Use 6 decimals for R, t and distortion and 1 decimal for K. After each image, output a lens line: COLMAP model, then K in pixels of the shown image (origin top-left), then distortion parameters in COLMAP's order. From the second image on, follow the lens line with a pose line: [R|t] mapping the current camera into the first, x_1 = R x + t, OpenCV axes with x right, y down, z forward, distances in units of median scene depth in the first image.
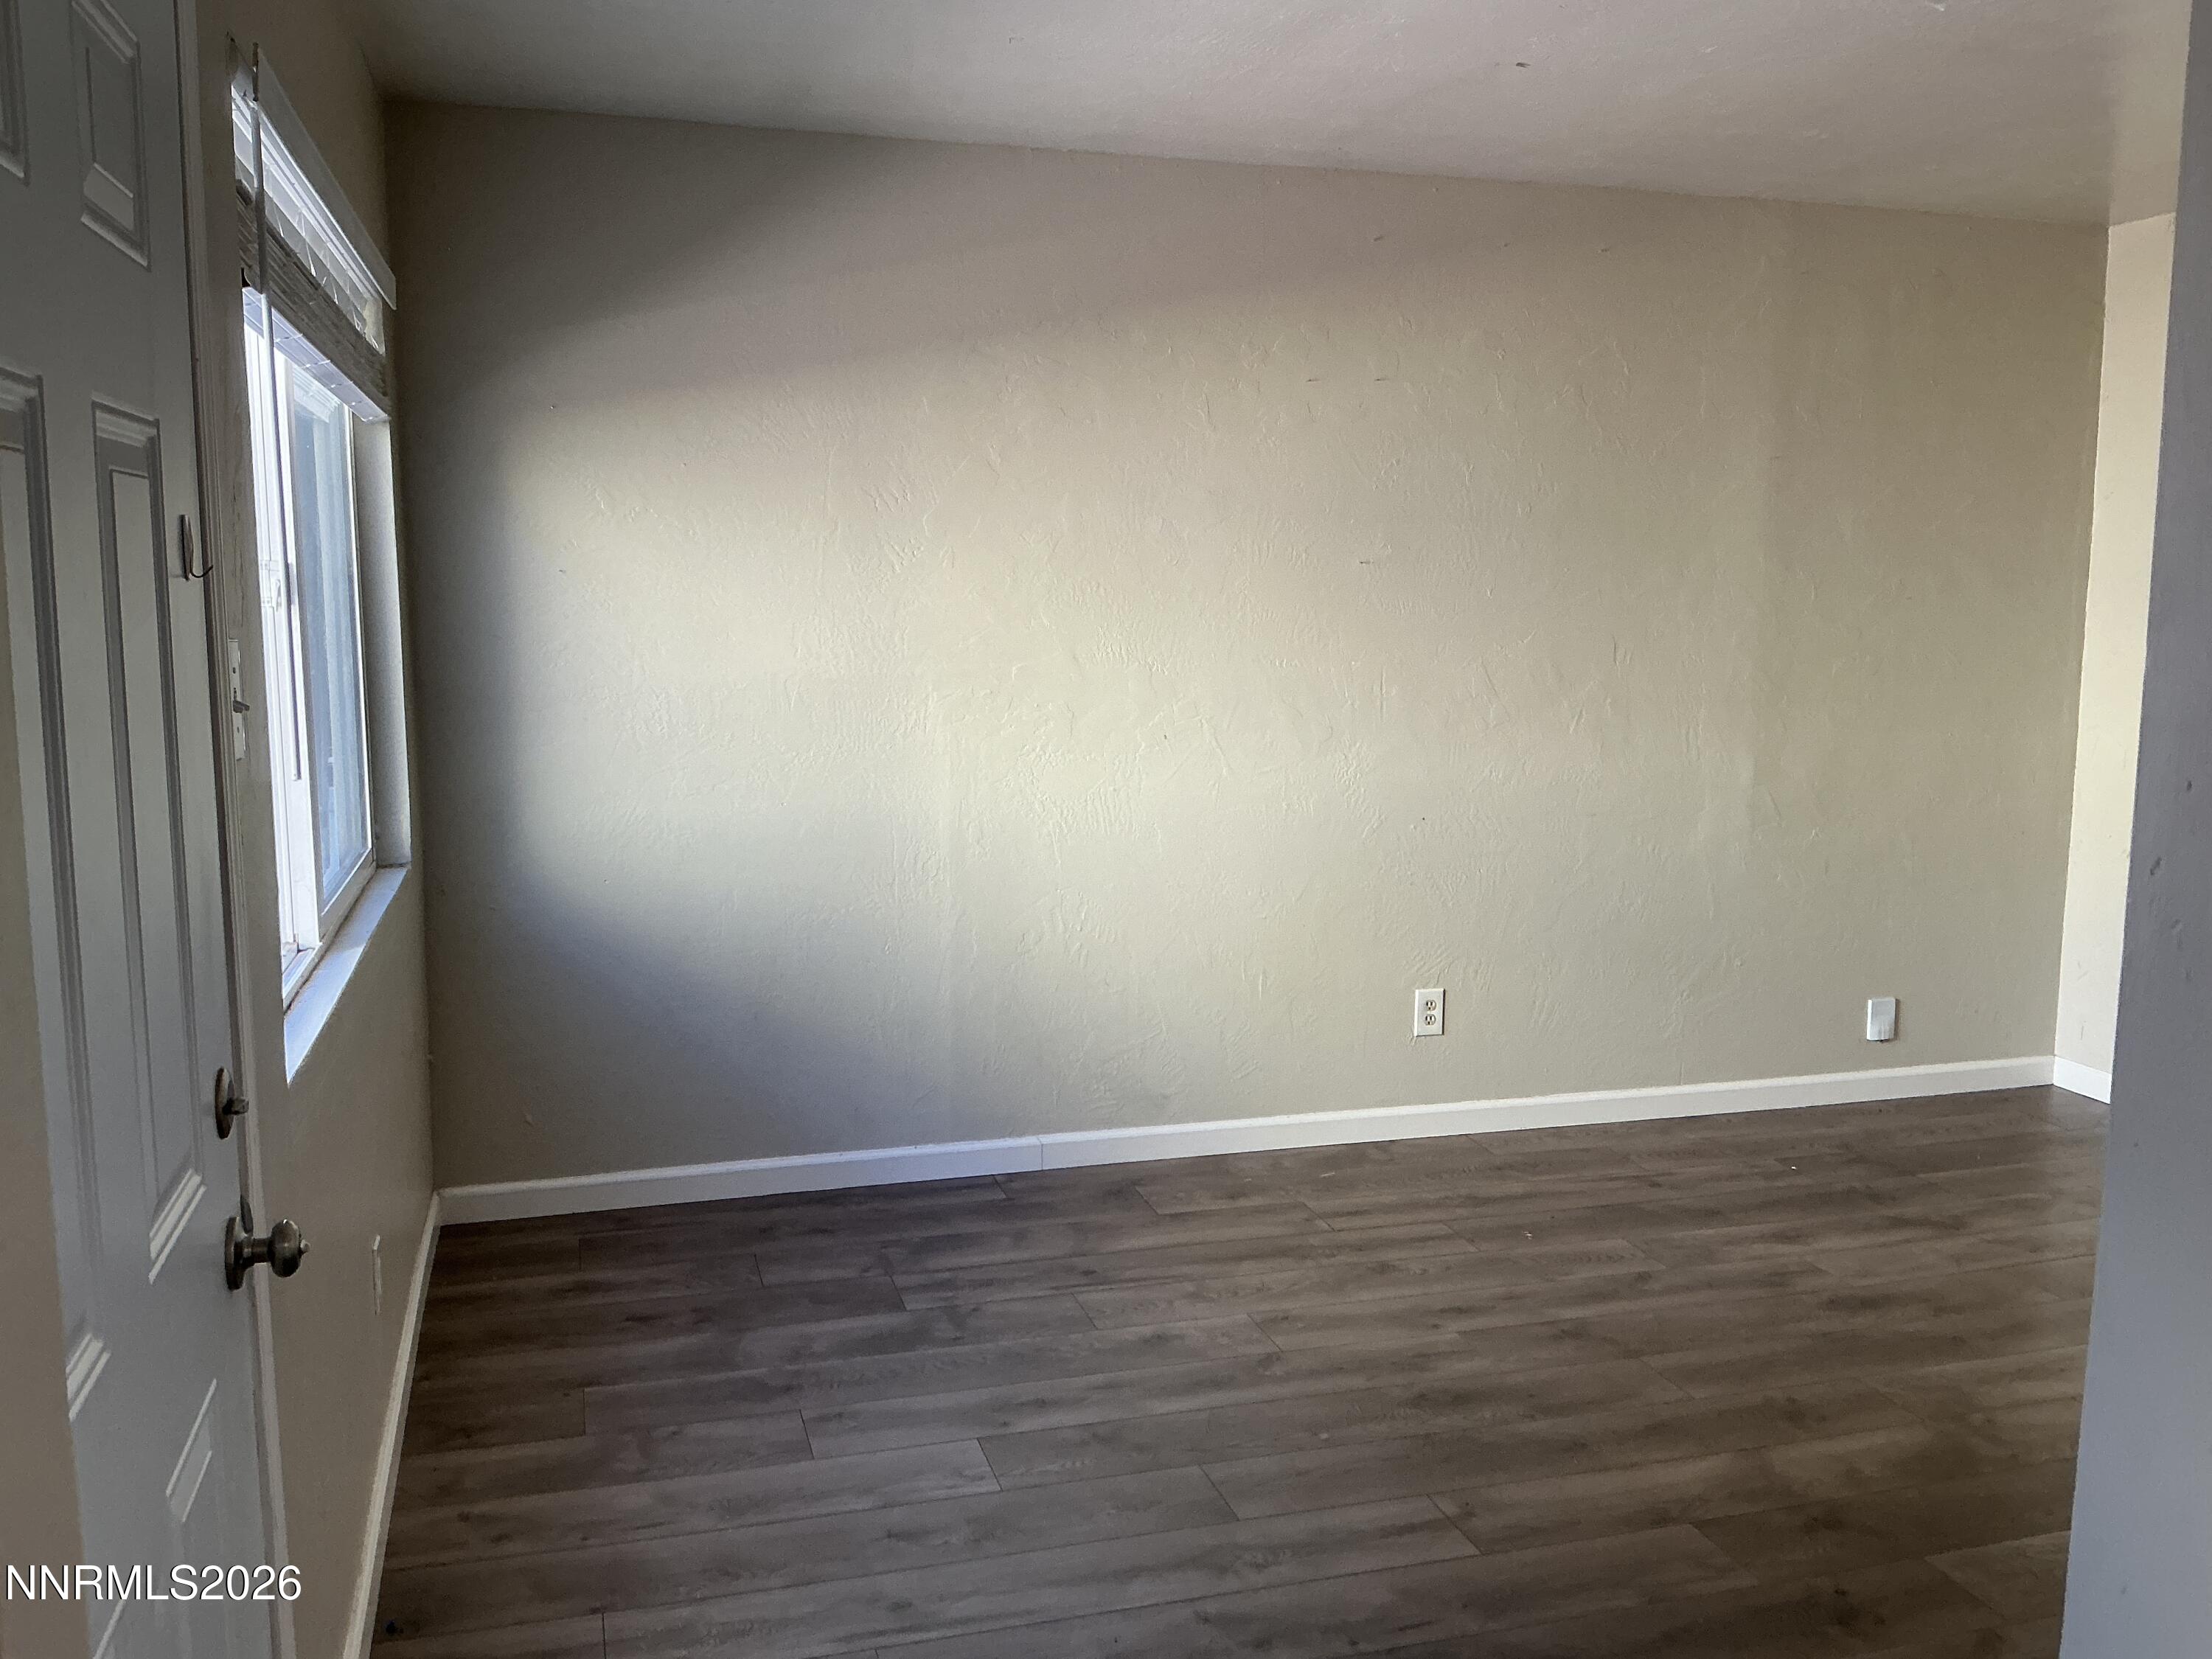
lens RADIAL K [[1873.0, 0, 1104.4], [0, 1873.0, 825.6], [0, 0, 1]] dist [0.003425, -0.049717]
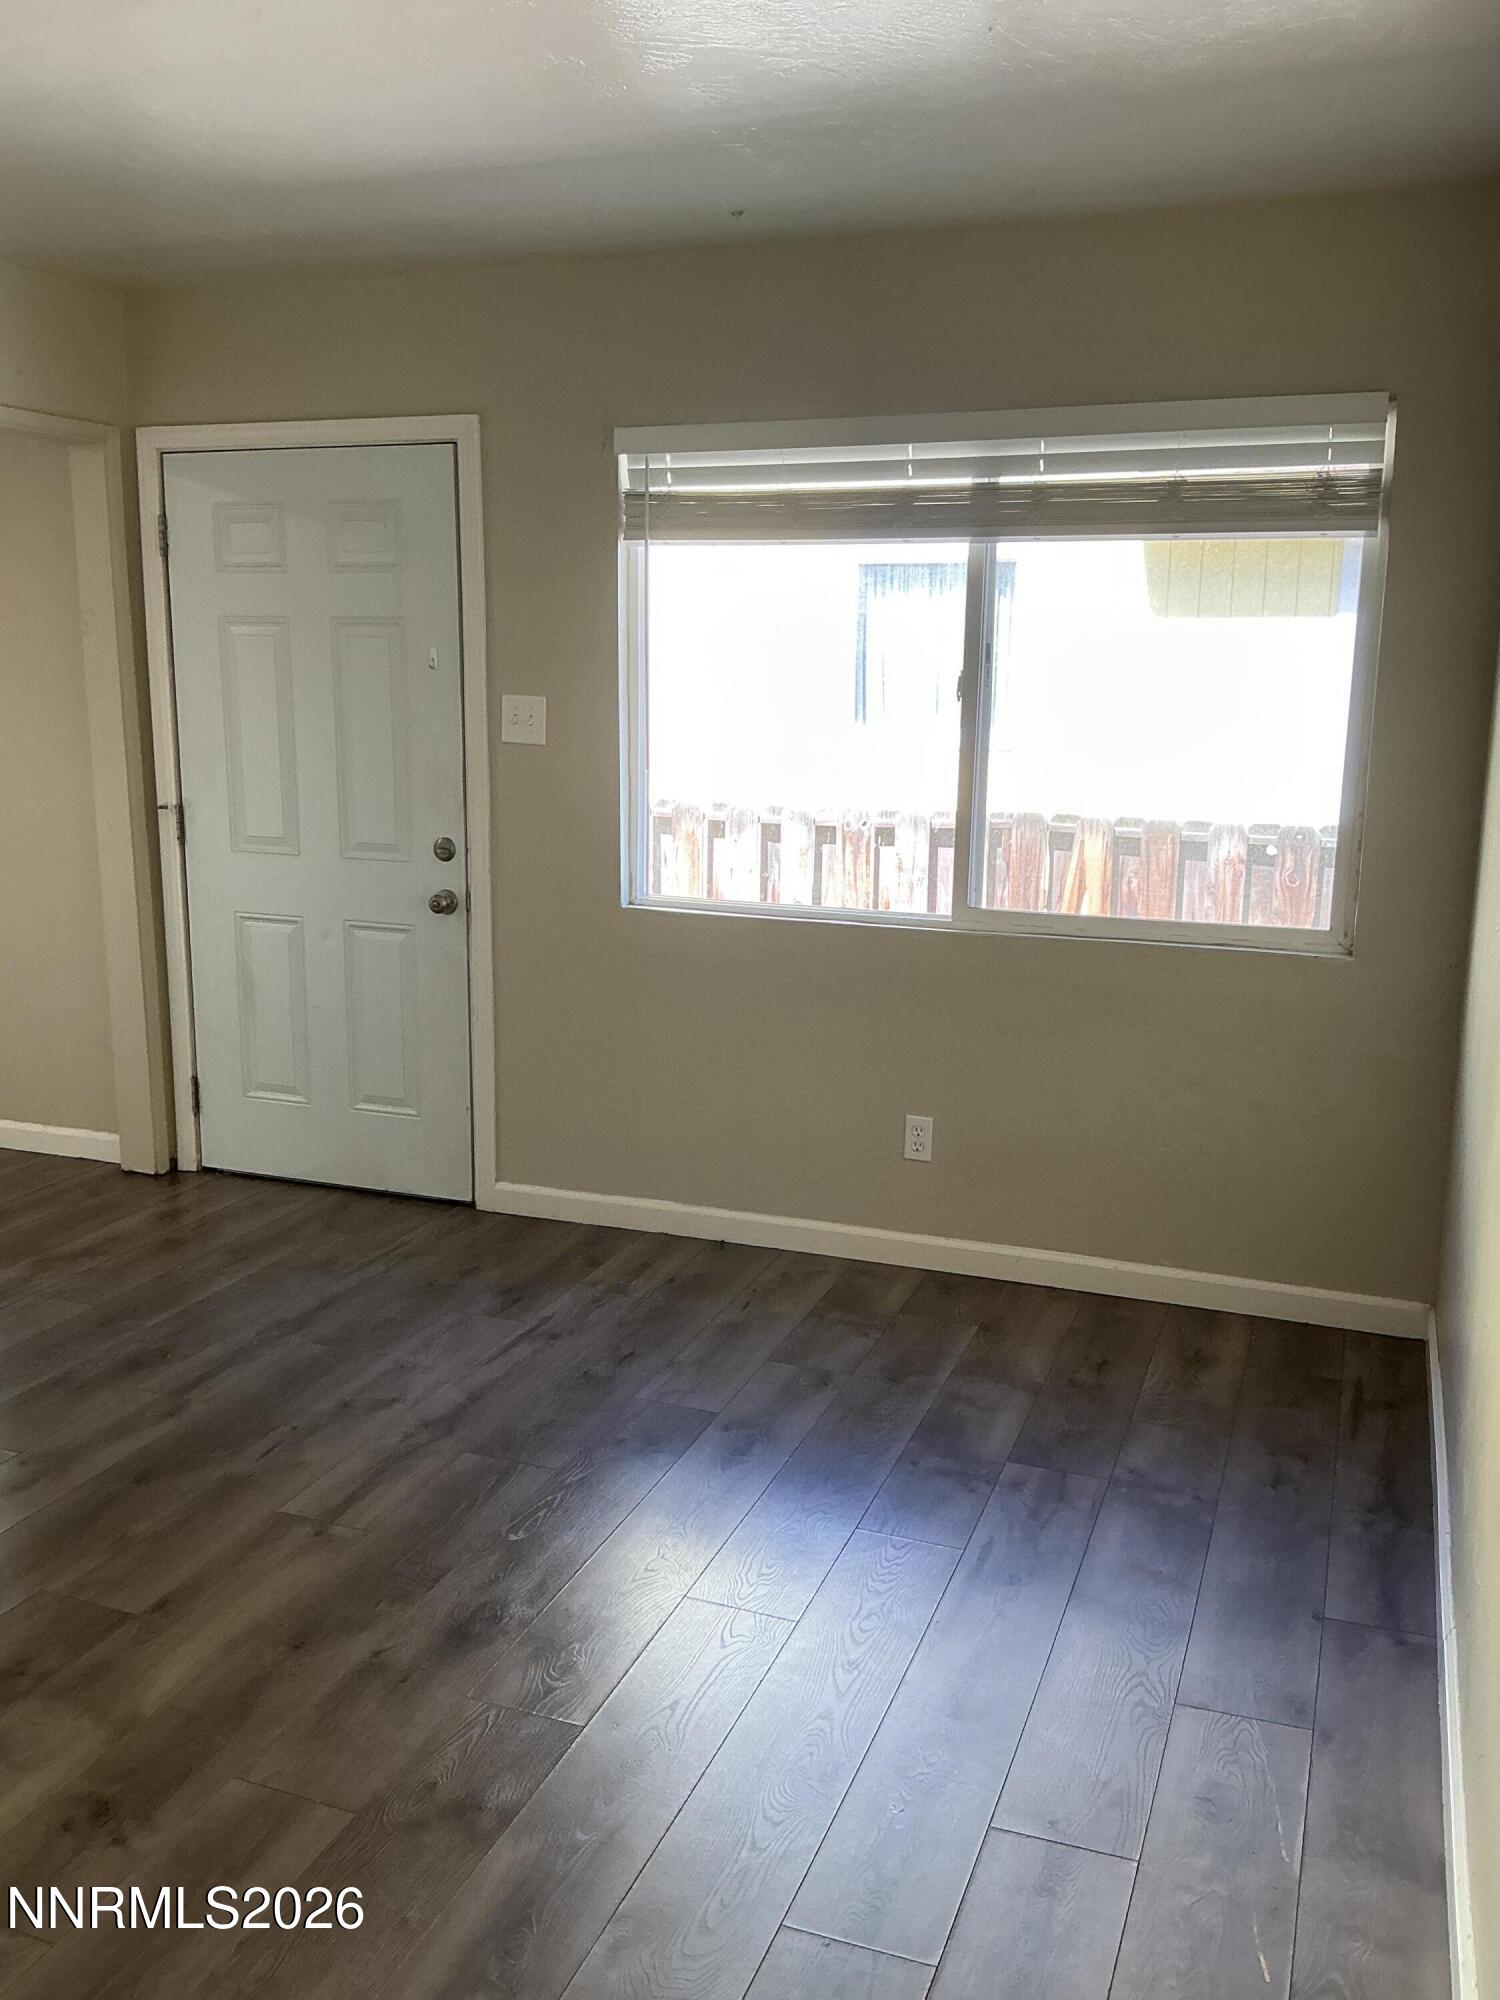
lens RADIAL K [[1693.5, 0, 762.8], [0, 1693.5, 1009.4], [0, 0, 1]] dist [0.003425, -0.049717]
pose [[-0.591912, 0.155352, -0.790890, 0.702547], [-0.131661, 0.949433, 0.285031, -0.214399], [0.795177, 0.272843, -0.541526, 1.503367]]
